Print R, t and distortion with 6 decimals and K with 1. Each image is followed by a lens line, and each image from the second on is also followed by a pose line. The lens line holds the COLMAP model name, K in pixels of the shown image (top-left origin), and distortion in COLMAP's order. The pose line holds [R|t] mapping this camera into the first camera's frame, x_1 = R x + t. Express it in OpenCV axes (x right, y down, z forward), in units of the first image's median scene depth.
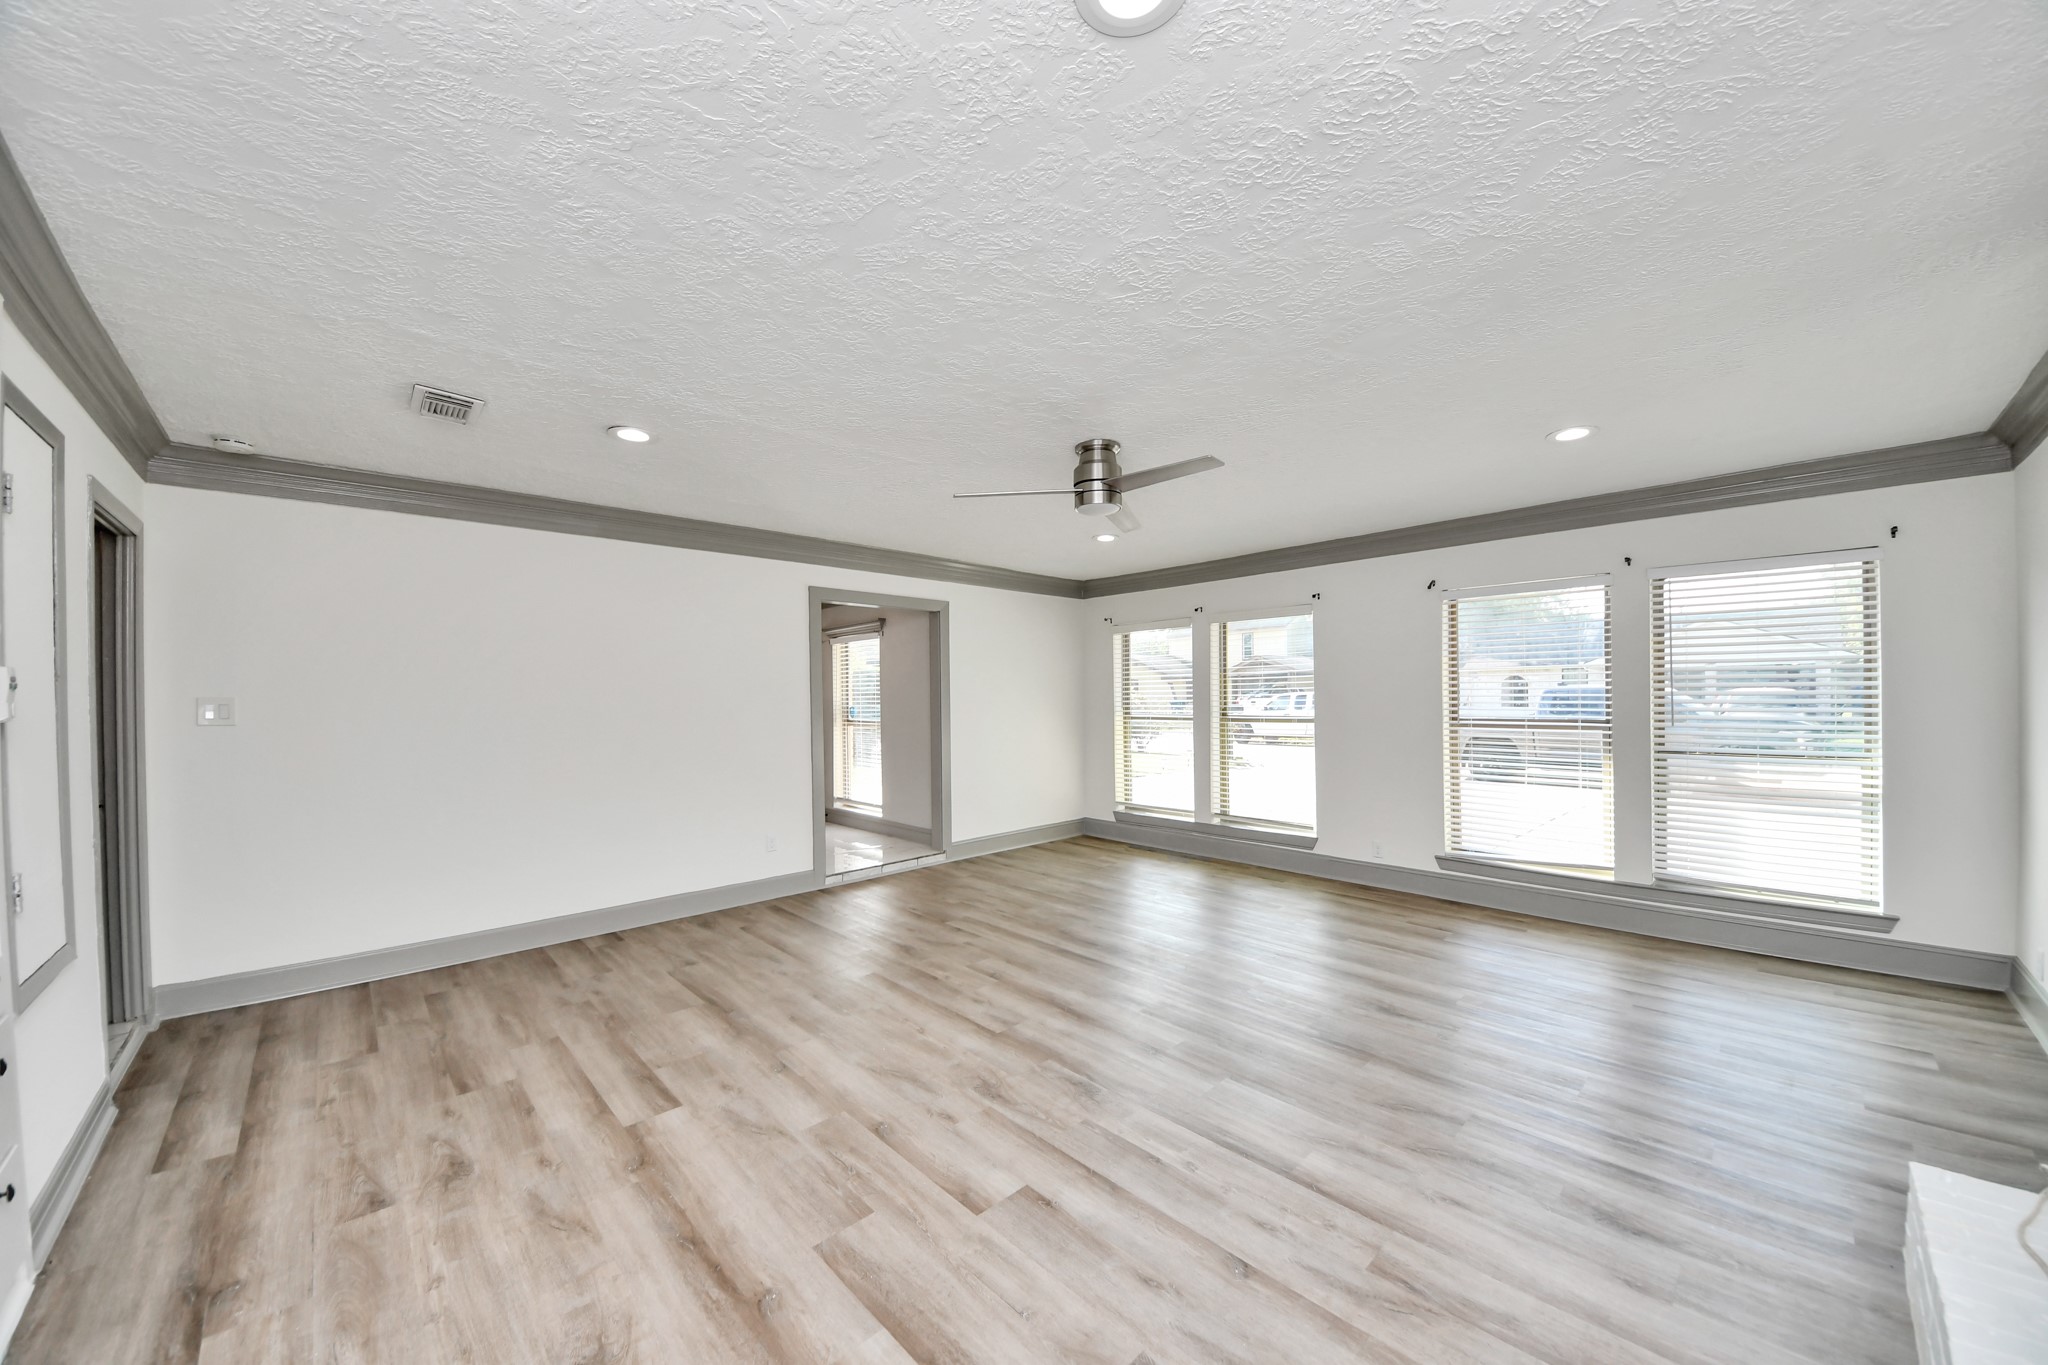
lens RADIAL K [[709.9, 0, 1018.6], [0, 709.9, 695.6], [0, 0, 1]] dist [0.030612, -0.014459]
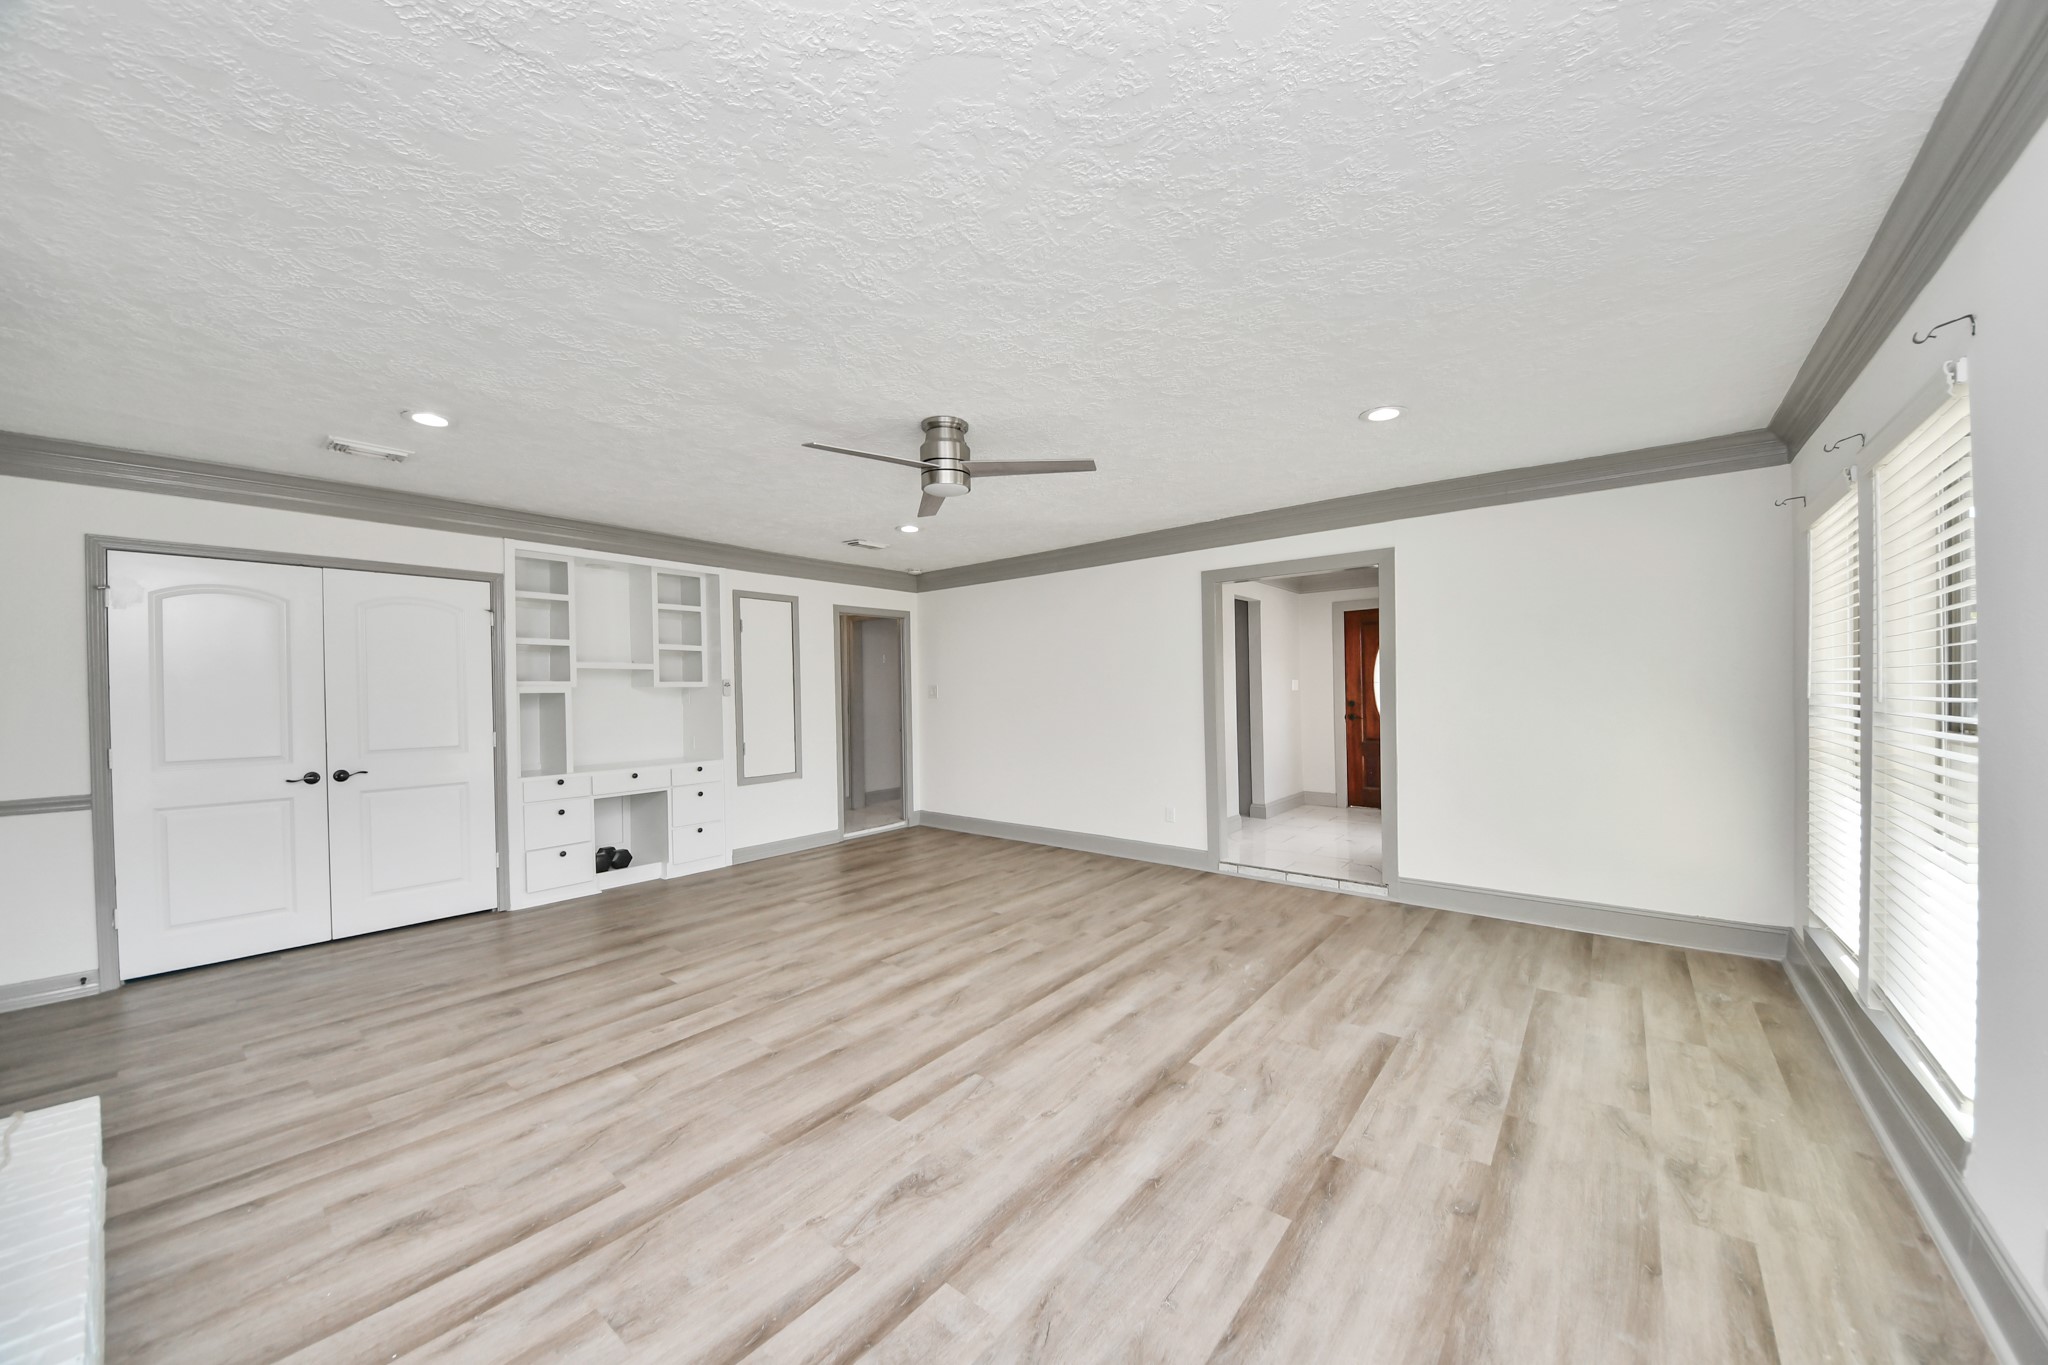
lens RADIAL K [[722.4, 0, 1023.6], [0, 722.4, 692.1], [0, 0, 1]] dist [0.050476, -0.021077]
pose [[0.134450, 0.009882, -0.990871, 1.134111], [0.020790, 0.999702, 0.012791, 0.001283], [0.990702, -0.022320, 0.134205, 0.997610]]
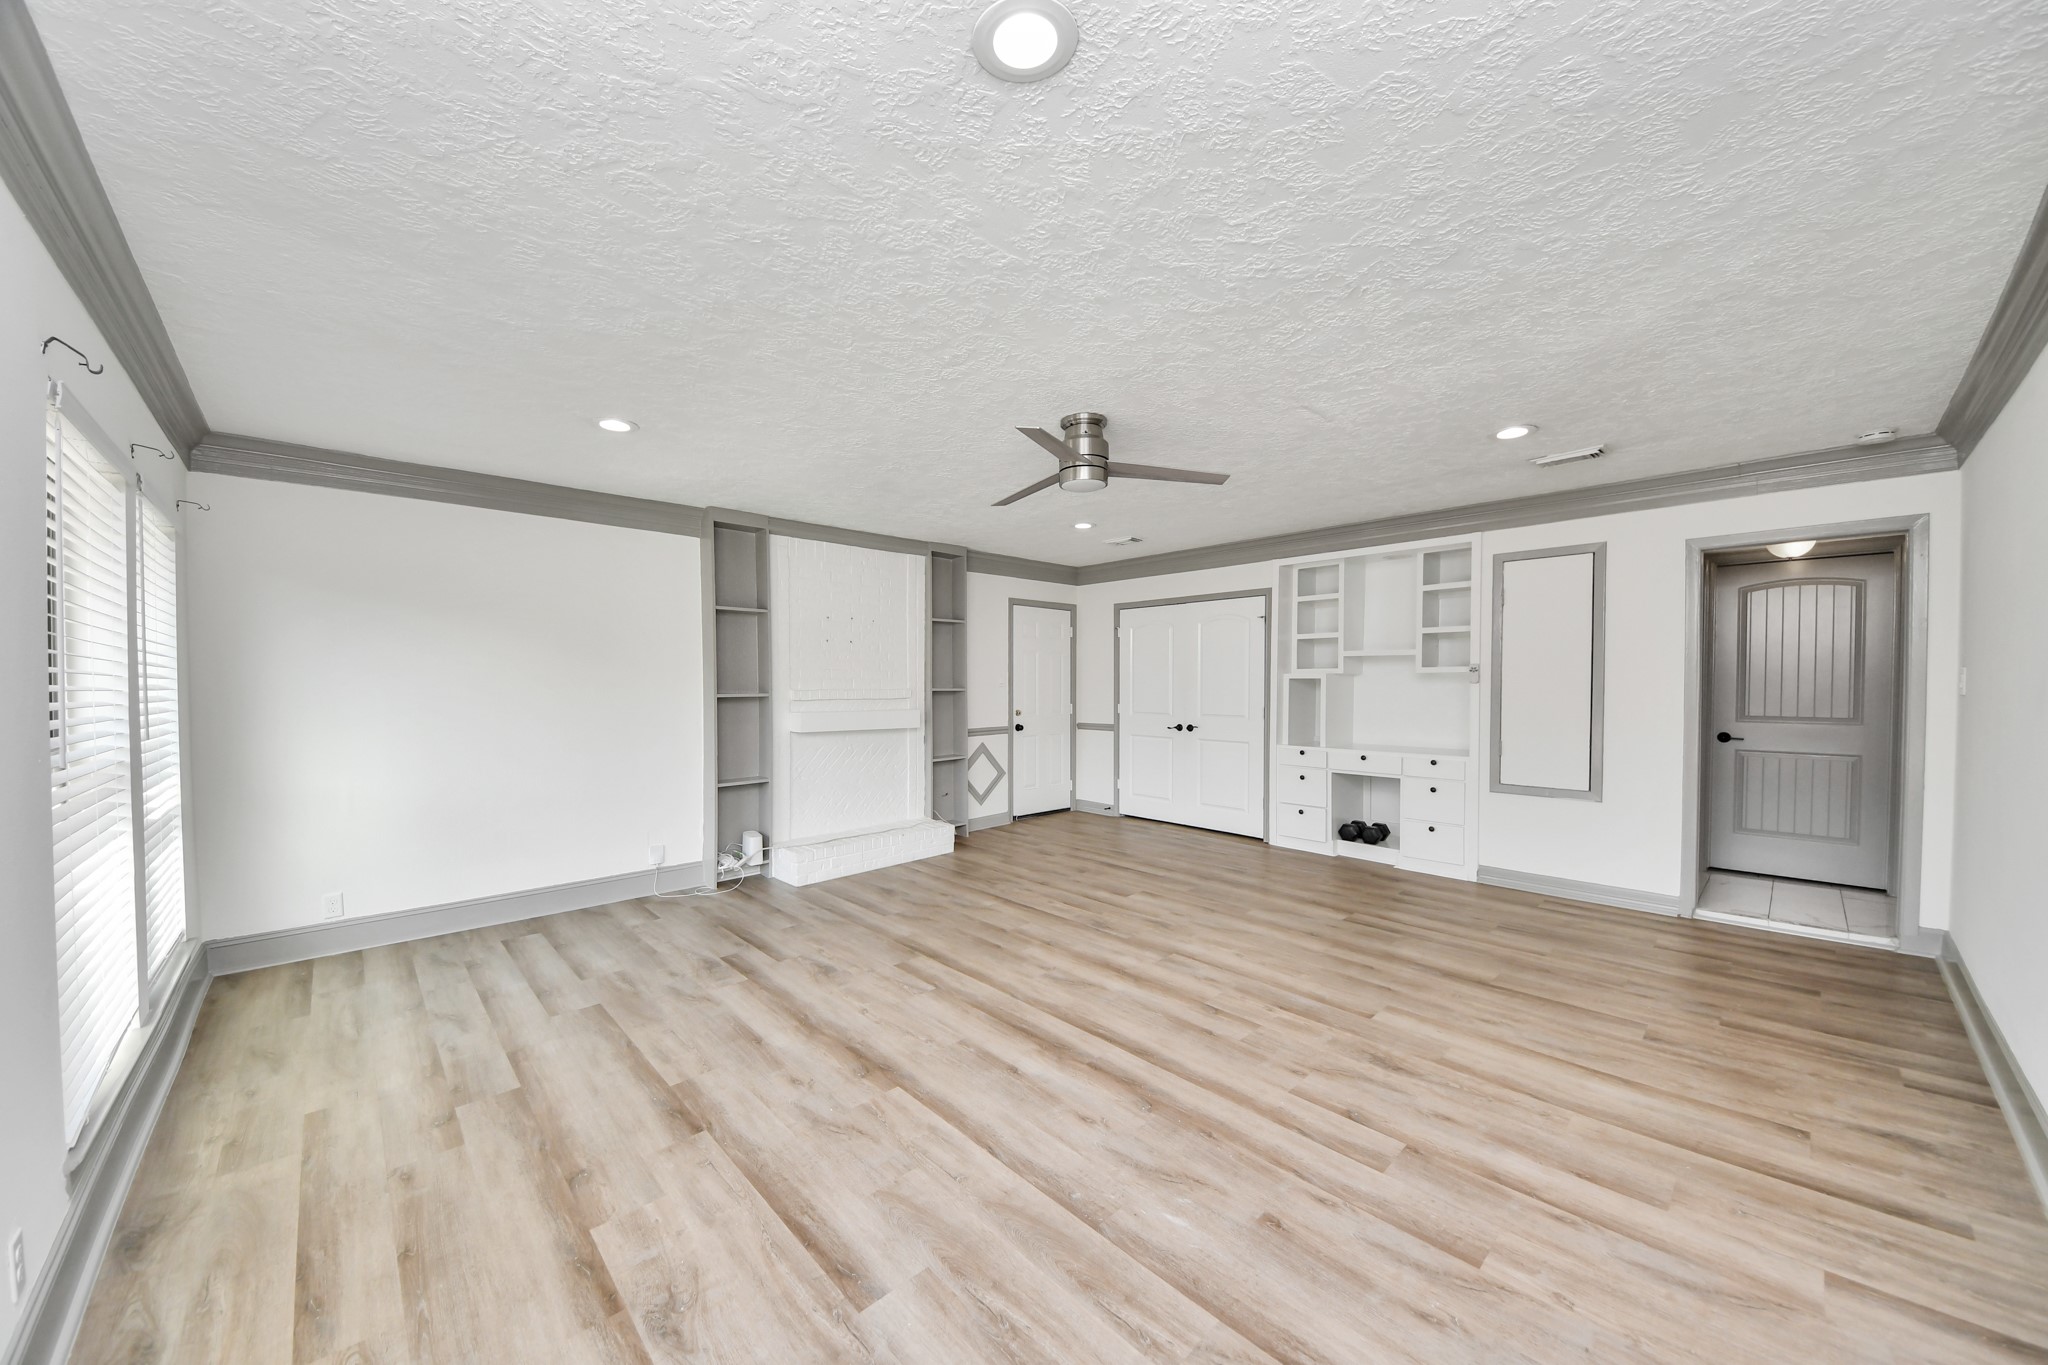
lens RADIAL K [[722.4, 0, 1023.6], [0, 722.4, 692.1], [0, 0, 1]] dist [0.050476, -0.021077]
pose [[-0.999903, 0.013943, 0.000314, 0.203291], [0.013945, 0.999870, 0.008127, 0.011132], [-0.000201, 0.008131, -0.999967, 2.058899]]
